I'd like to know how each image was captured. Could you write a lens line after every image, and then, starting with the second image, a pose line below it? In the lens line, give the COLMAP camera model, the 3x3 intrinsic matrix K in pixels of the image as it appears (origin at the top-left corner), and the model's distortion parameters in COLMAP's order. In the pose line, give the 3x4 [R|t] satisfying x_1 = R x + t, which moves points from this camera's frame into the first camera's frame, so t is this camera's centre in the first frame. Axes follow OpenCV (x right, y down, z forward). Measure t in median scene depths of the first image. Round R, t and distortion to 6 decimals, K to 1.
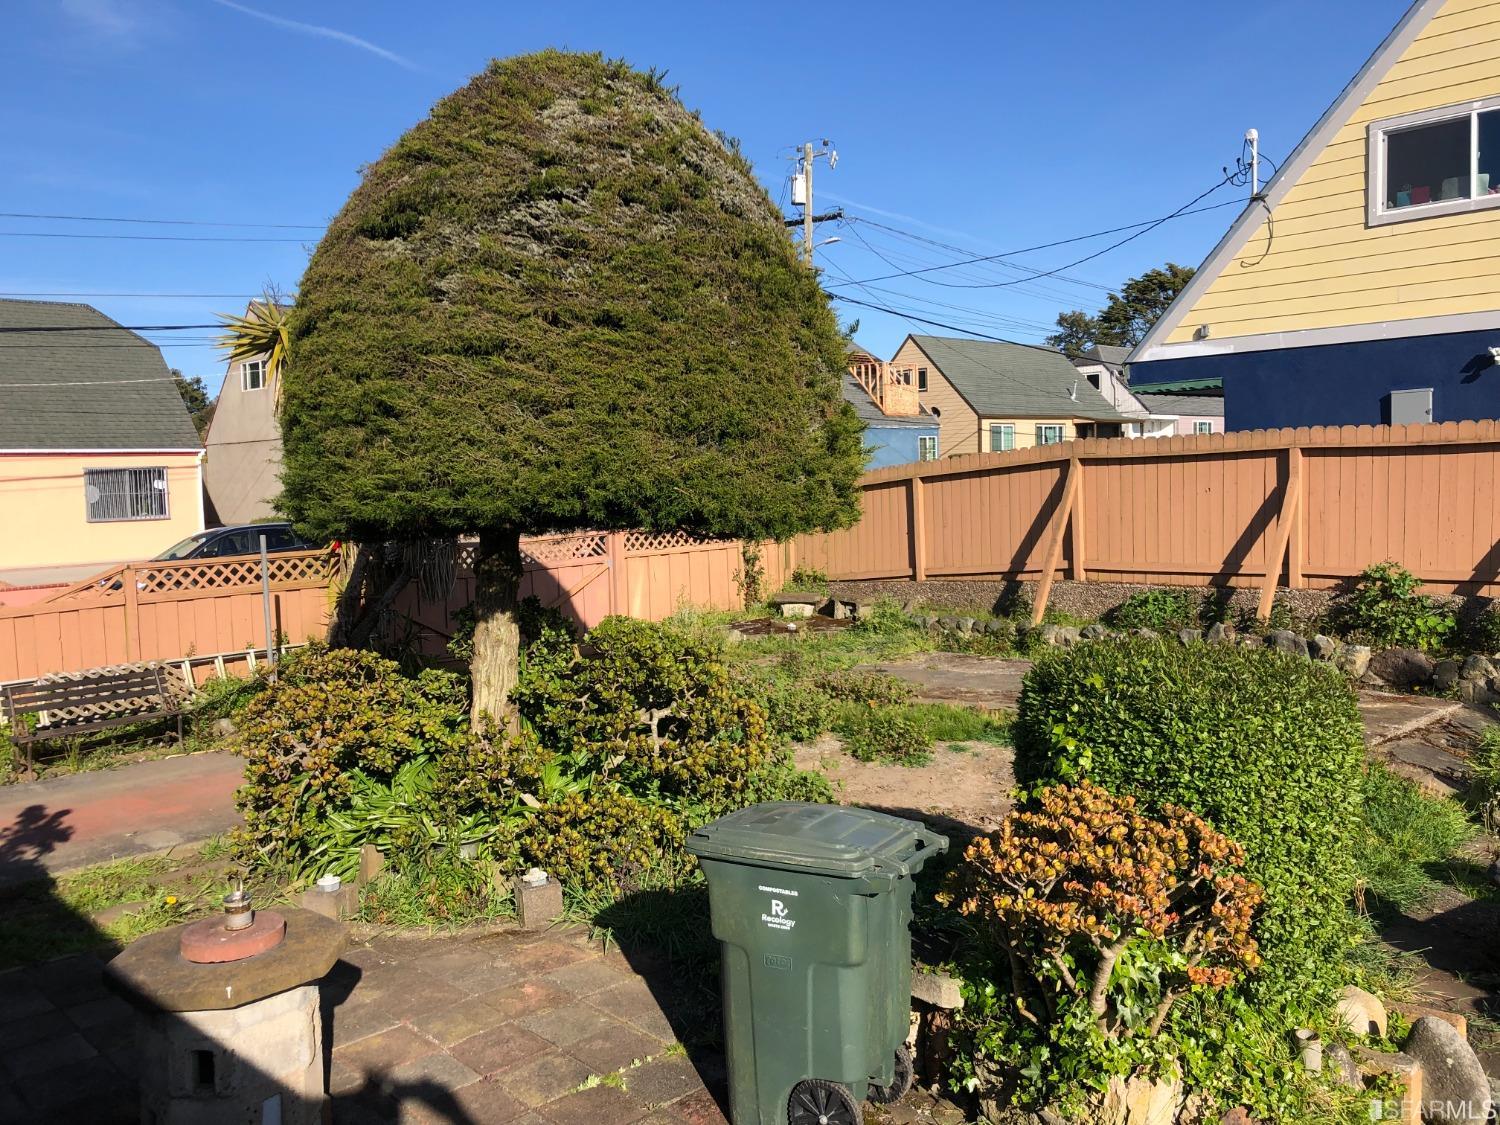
lens RADIAL K [[1215.1, 0, 762.9], [0, 1215.1, 551.2], [0, 0, 1]] dist [0.055472, -0.068052]
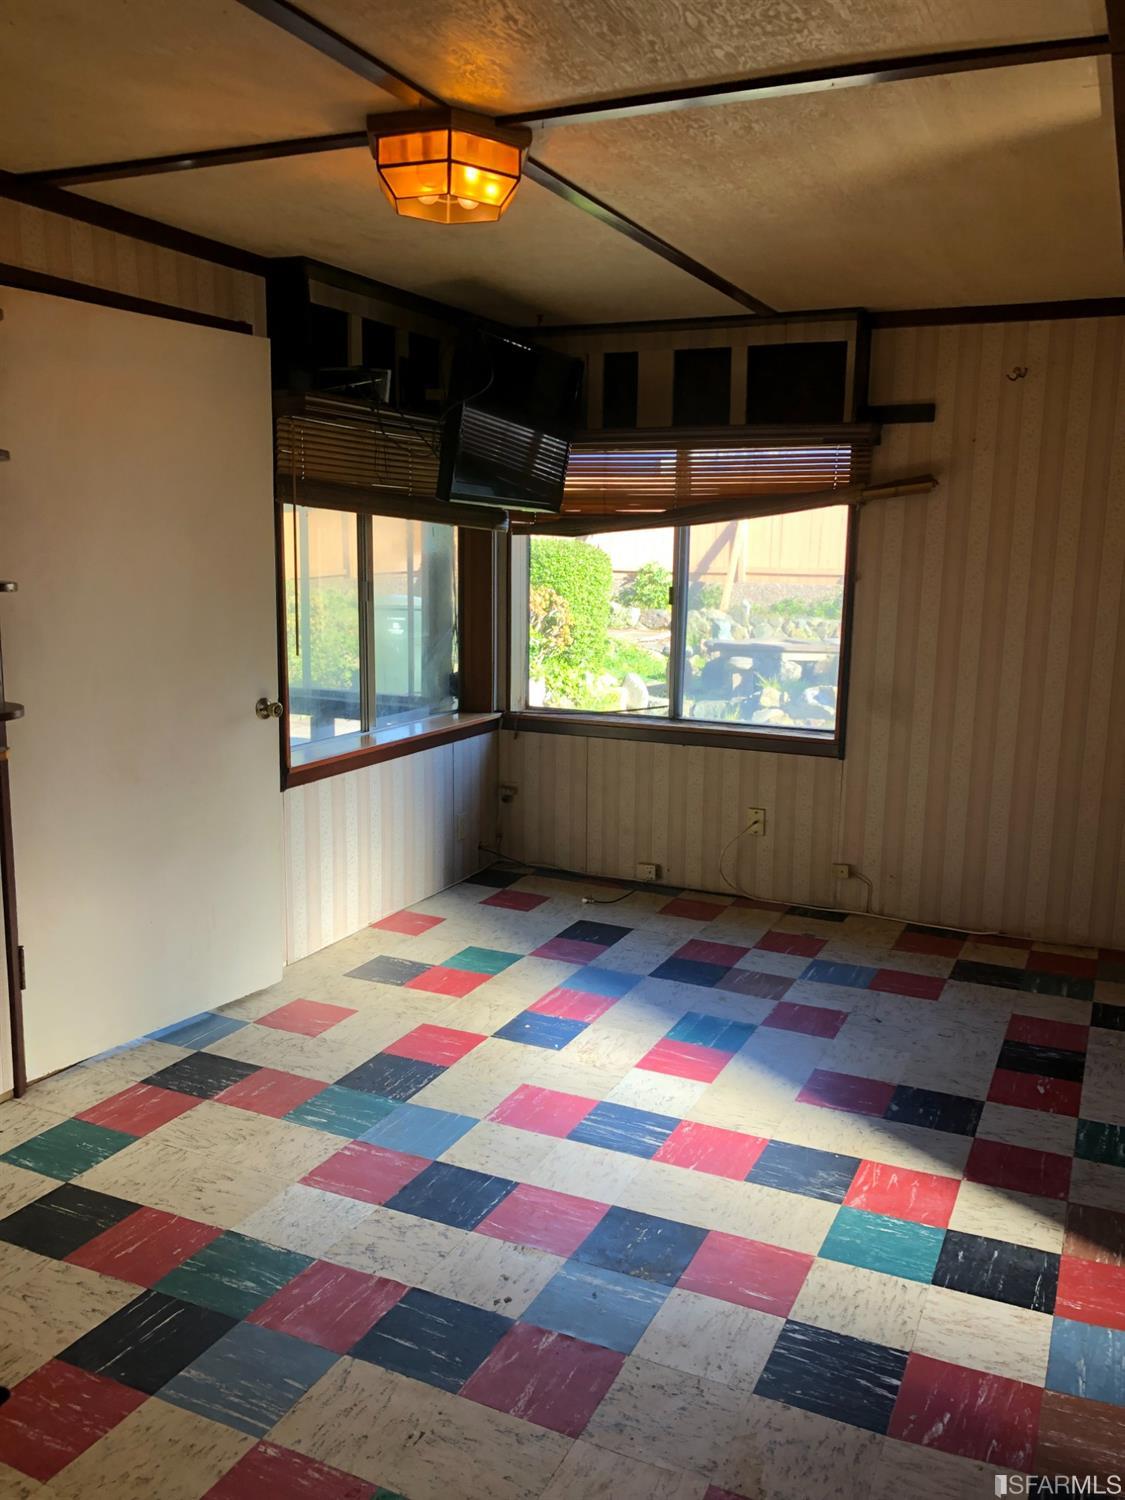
lens RADIAL K [[1222.5, 0, 562.5], [0, 1222.5, 750.0], [0, 0, 1]] dist [-0.003235, -0.005137]
pose [[0.934875, -0.021157, 0.354345, -0.201247], [-0.014354, 0.995153, 0.097289, 0.104832], [-0.354686, -0.096040, 0.930040, -0.531331]]
